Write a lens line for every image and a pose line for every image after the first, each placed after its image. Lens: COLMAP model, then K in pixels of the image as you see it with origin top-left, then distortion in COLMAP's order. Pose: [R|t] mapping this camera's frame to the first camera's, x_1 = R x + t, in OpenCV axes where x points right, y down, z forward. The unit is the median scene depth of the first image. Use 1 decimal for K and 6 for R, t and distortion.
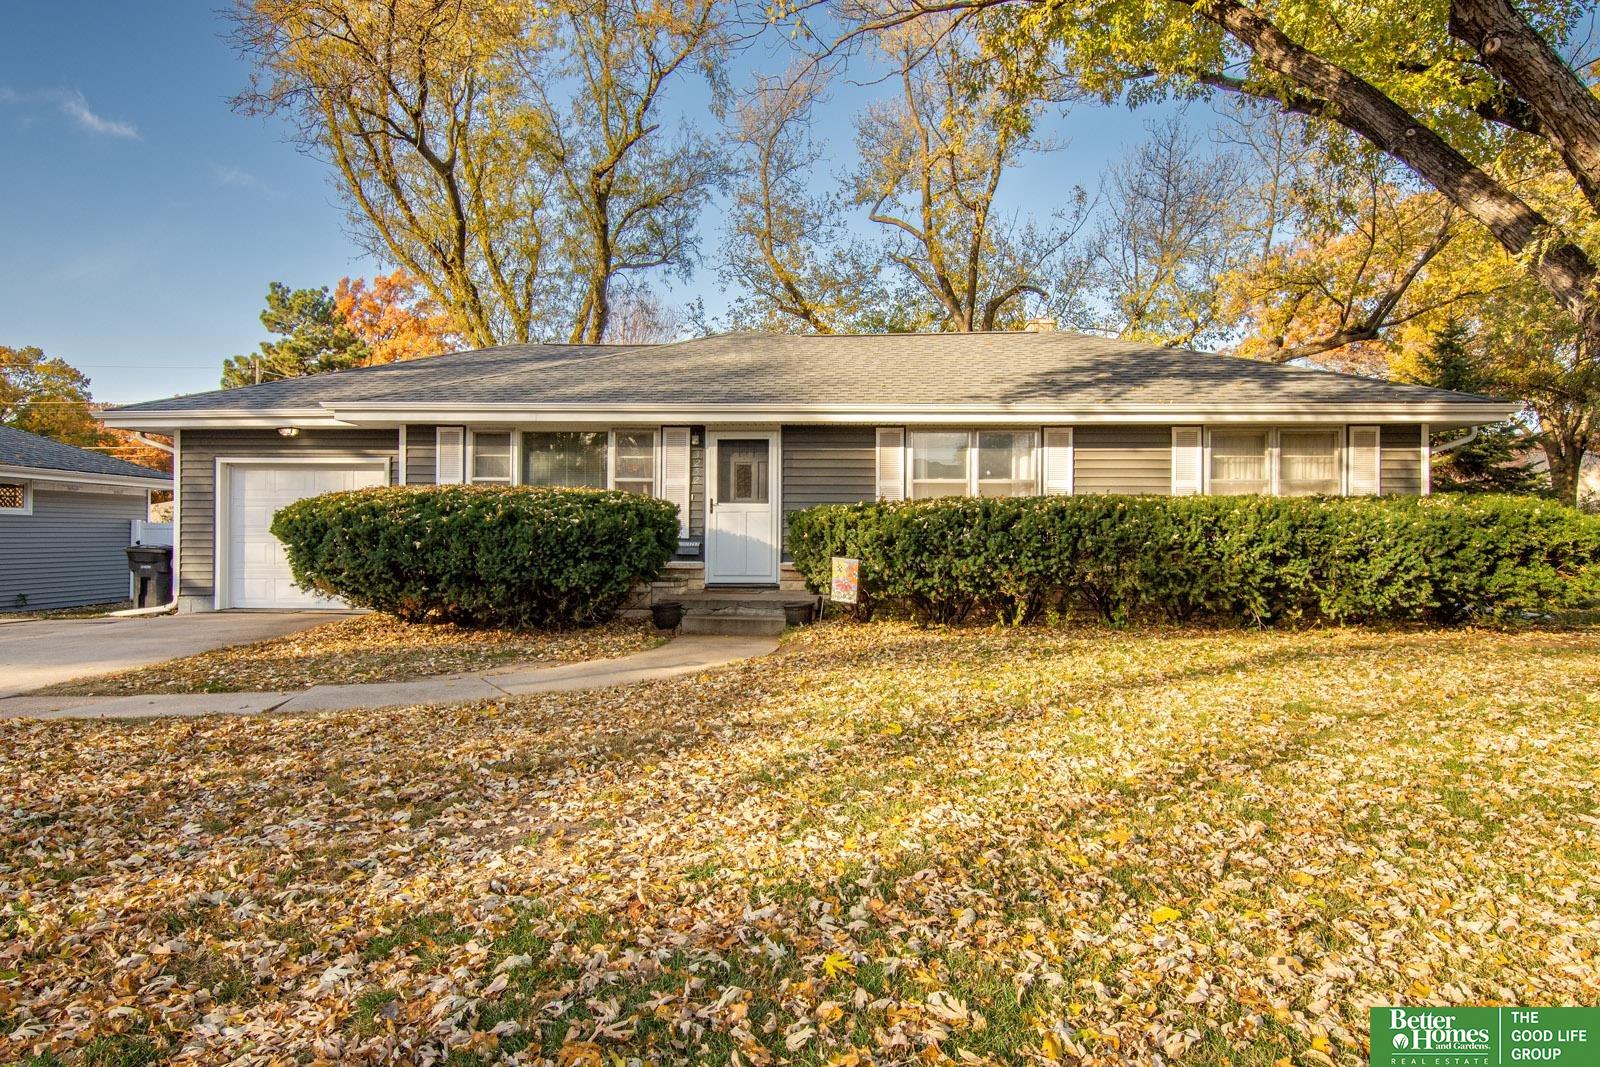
lens RADIAL K [[935.3, 0, 800.0], [0, 935.3, 533.5], [0, 0, 1]] dist [0.013095, -0.000802]
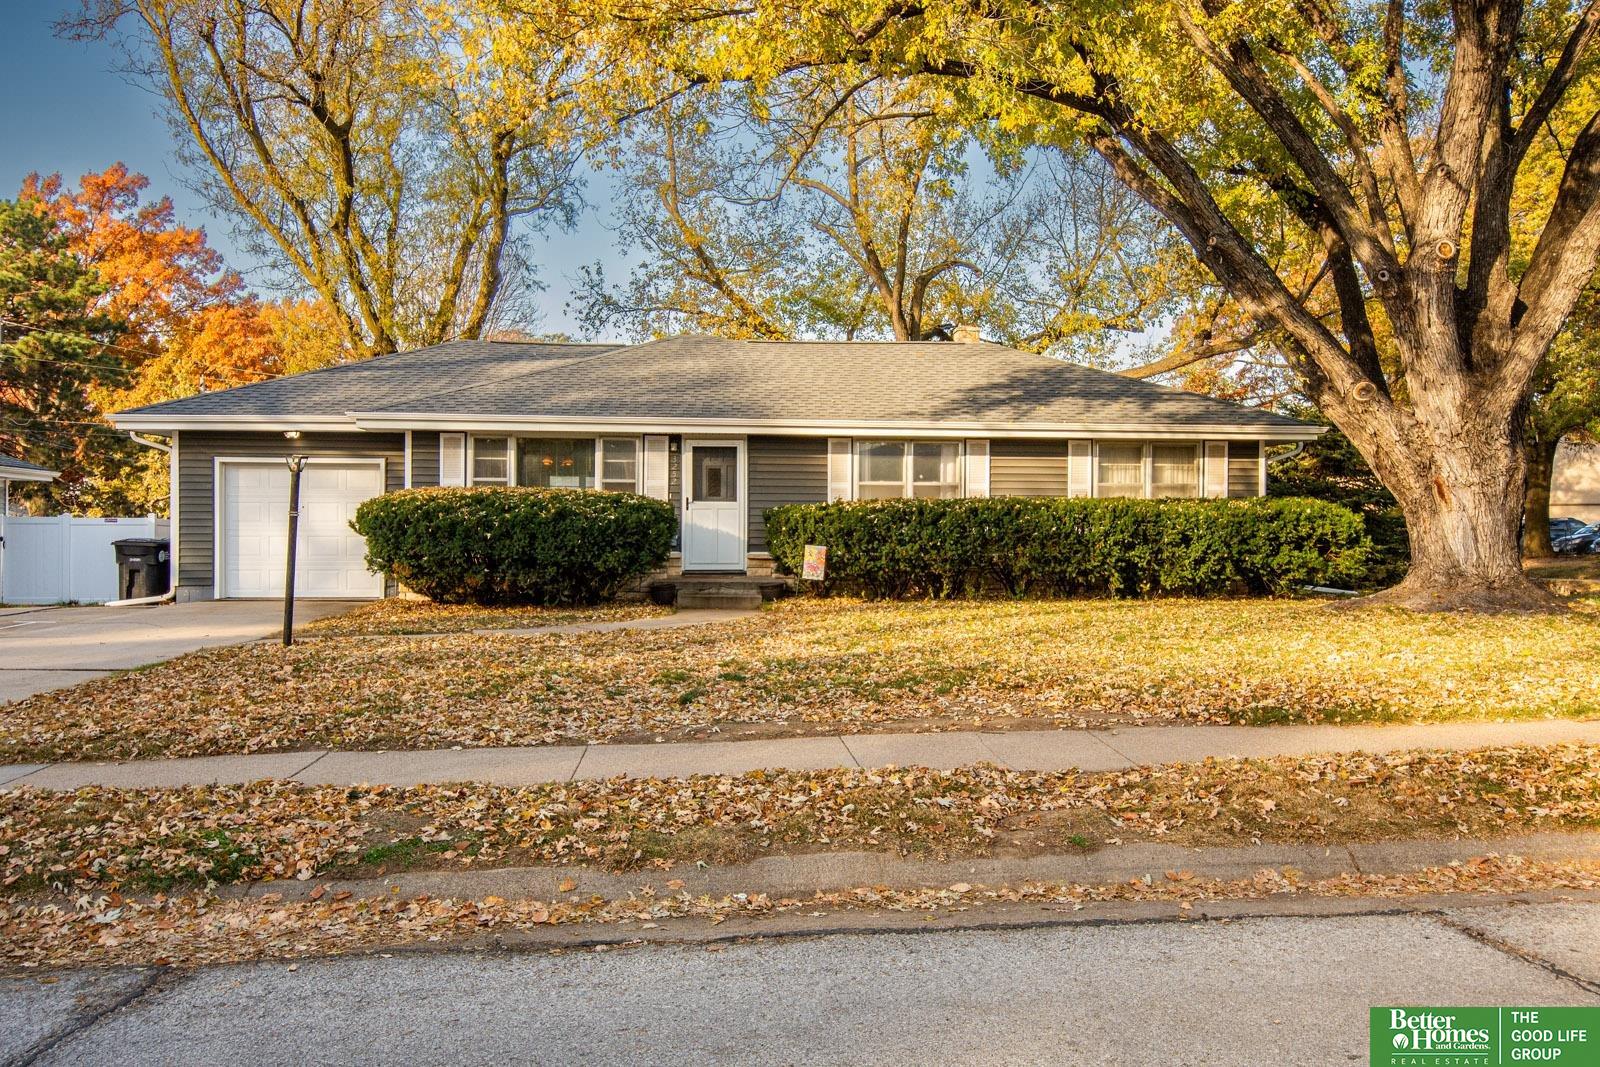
lens RADIAL K [[1378.1, 0, 843.5], [0, 1378.1, 536.8], [0, 0, 1]] dist [0.013006, 0.005071]
pose [[0.989283, -0.001497, 0.146005, -0.156249], [0.000864, 0.999990, 0.004400, 0.004346], [-0.146010, -0.004226, 0.989274, -0.739244]]
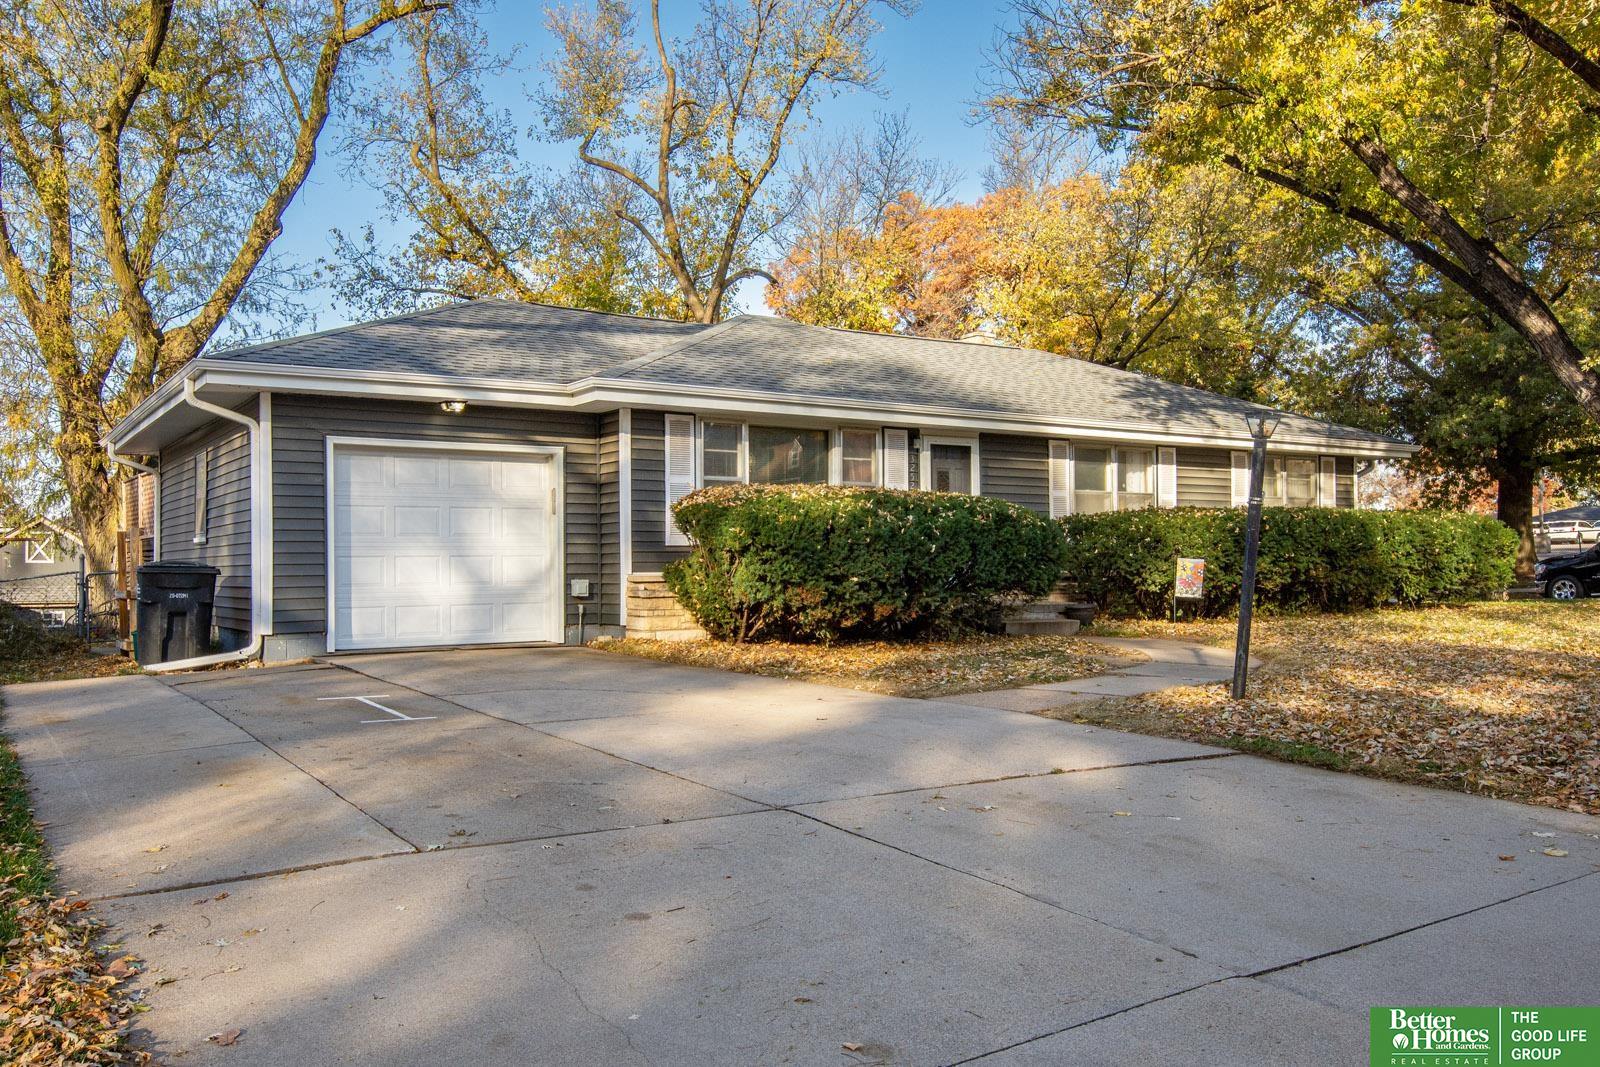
lens RADIAL K [[1332.9, 0, 800.0], [0, 1332.9, 533.5], [0, 0, 1]] dist [0.033785, 0.005013]
pose [[0.798321, 0.004190, 0.602218, -1.042465], [0.012337, 0.999652, -0.023310, 0.022162], [-0.602106, 0.026038, 0.797991, -0.011120]]
